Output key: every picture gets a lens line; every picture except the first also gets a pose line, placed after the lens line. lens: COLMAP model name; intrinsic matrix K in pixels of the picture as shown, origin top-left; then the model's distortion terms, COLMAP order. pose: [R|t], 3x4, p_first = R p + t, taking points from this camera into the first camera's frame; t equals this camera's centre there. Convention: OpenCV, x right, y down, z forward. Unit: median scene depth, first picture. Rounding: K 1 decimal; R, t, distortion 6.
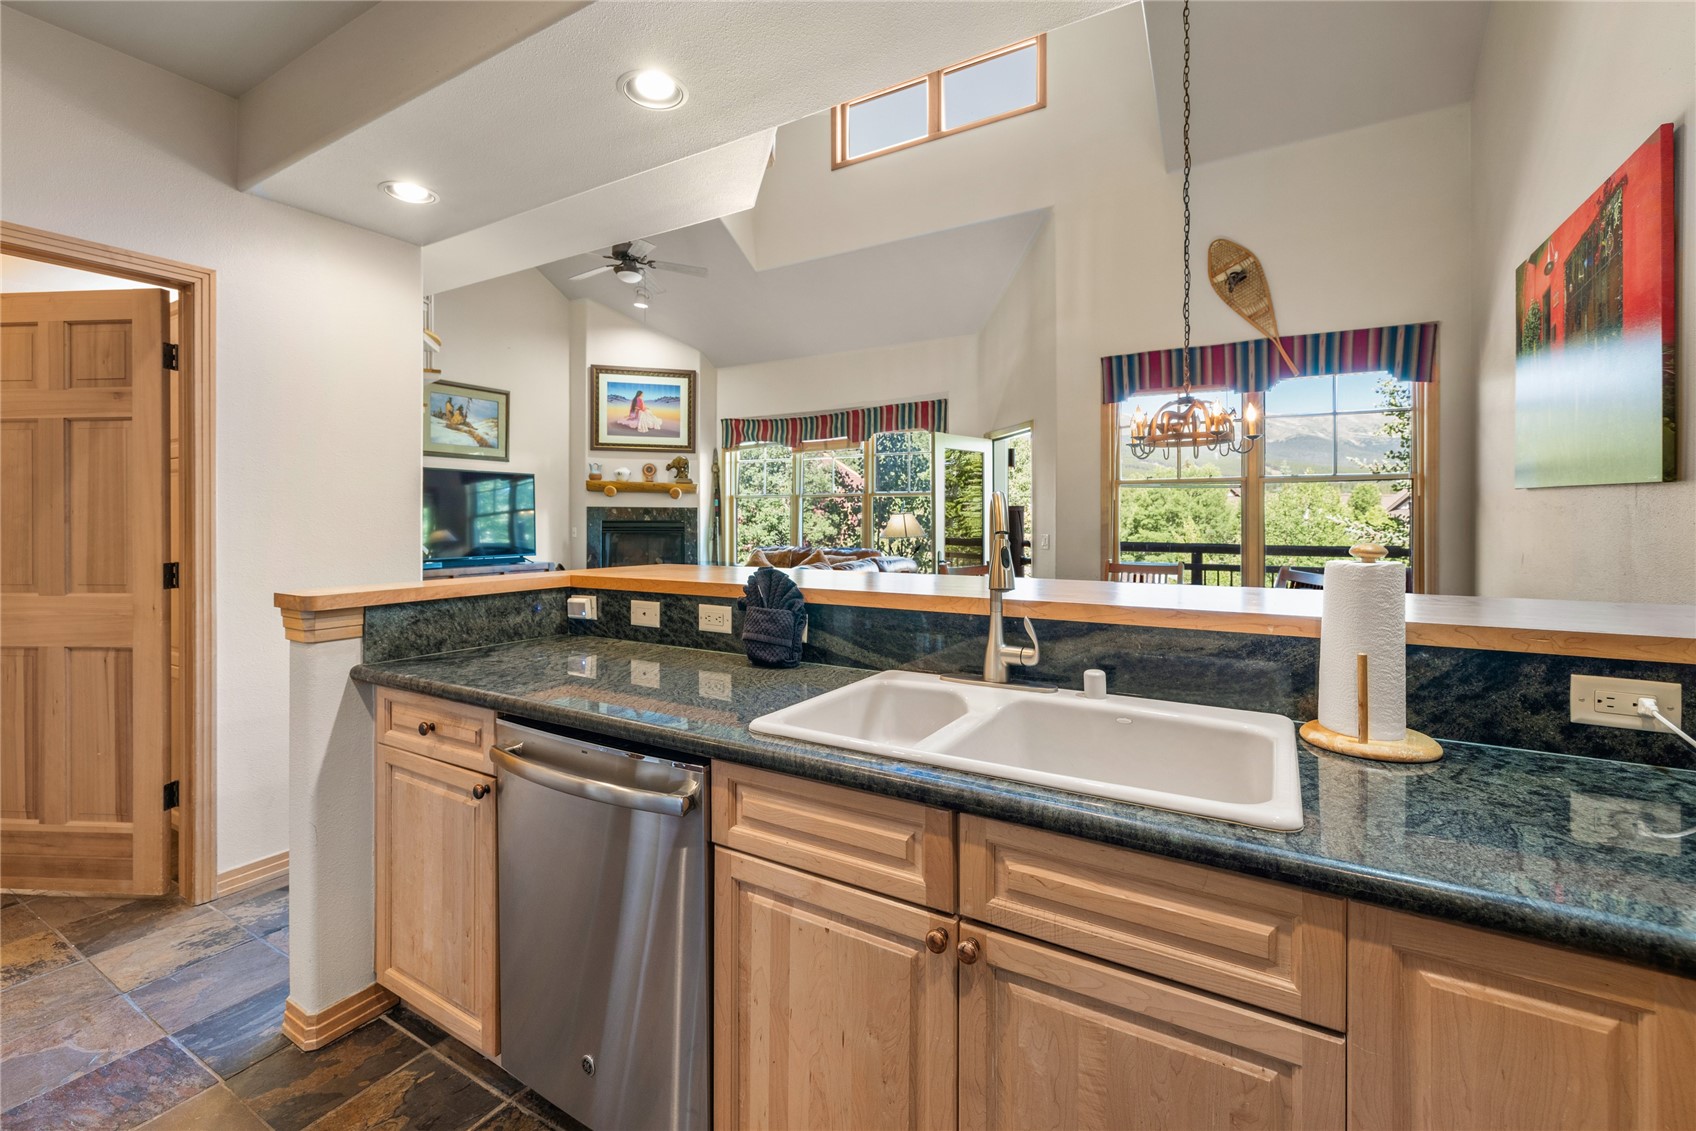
lens RADIAL K [[737.4, 0, 802.8], [0, 737.4, 519.0], [0, 0, 1]] dist [-0.001254, -0.000009]
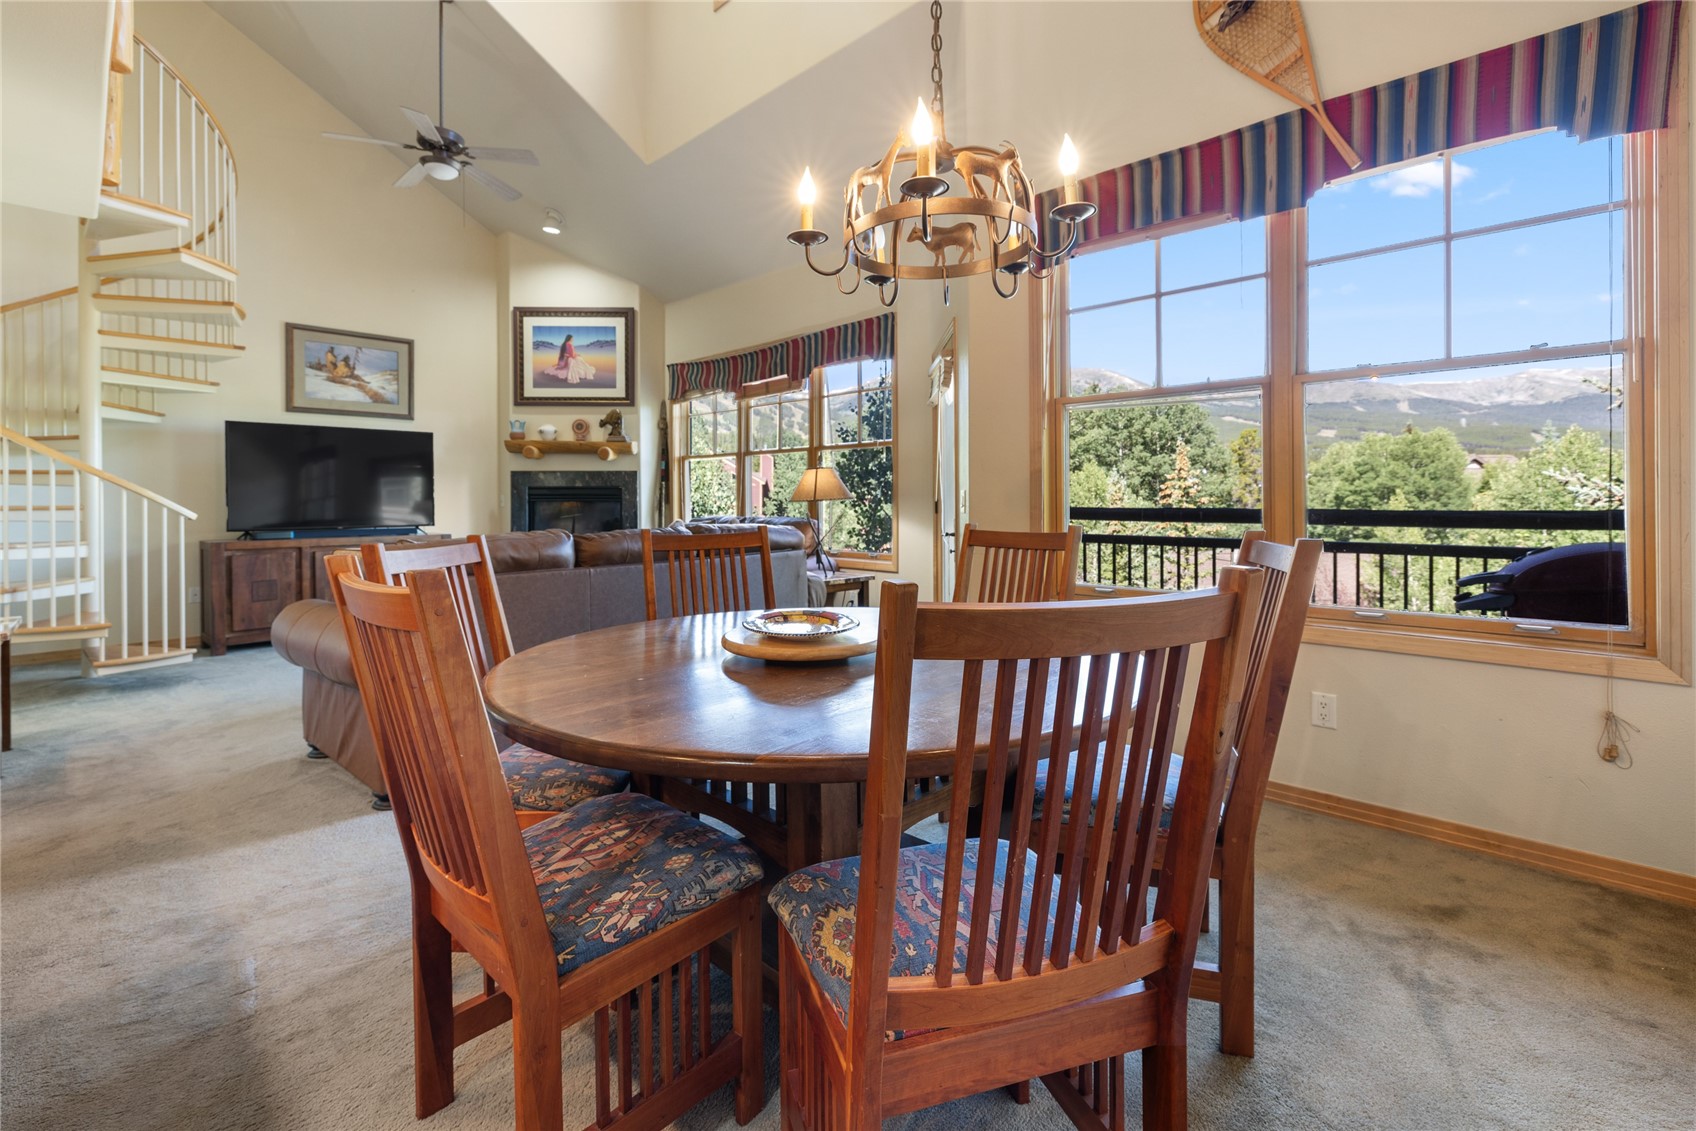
lens RADIAL K [[736.7, 0, 795.7], [0, 736.7, 499.8], [0, 0, 1]] dist [0.000475, -0.000075]
pose [[0.974204, -0.006700, -0.225571, 0.227205], [0.006143, 0.999976, -0.003170, 0.021612], [0.225587, 0.001702, 0.974222, 0.230139]]
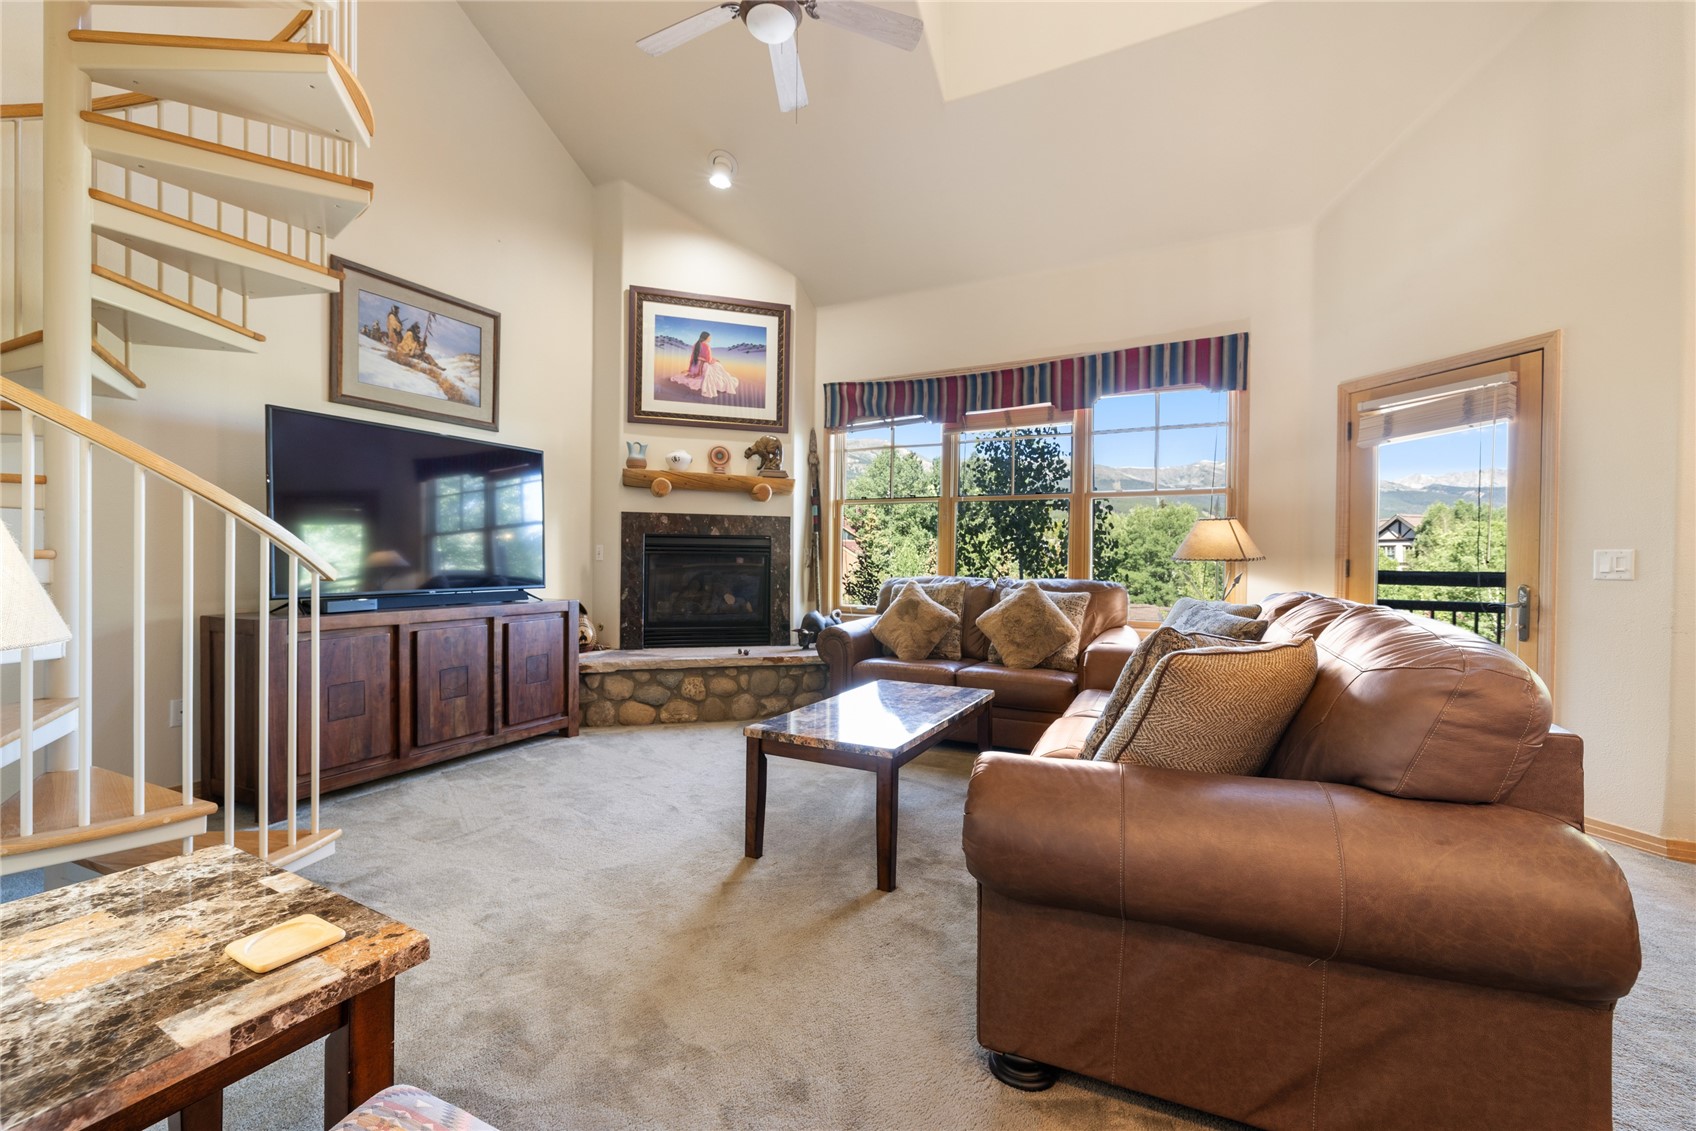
lens RADIAL K [[718.5, 0, 805.7], [0, 718.5, 559.6], [0, 0, 1]] dist [0.002234, 0.000593]
pose [[0.997708, 0.007932, 0.067200, -0.176033], [-0.008046, 0.999967, 0.001425, 0.021713], [-0.067187, -0.001962, 0.997738, 0.375776]]
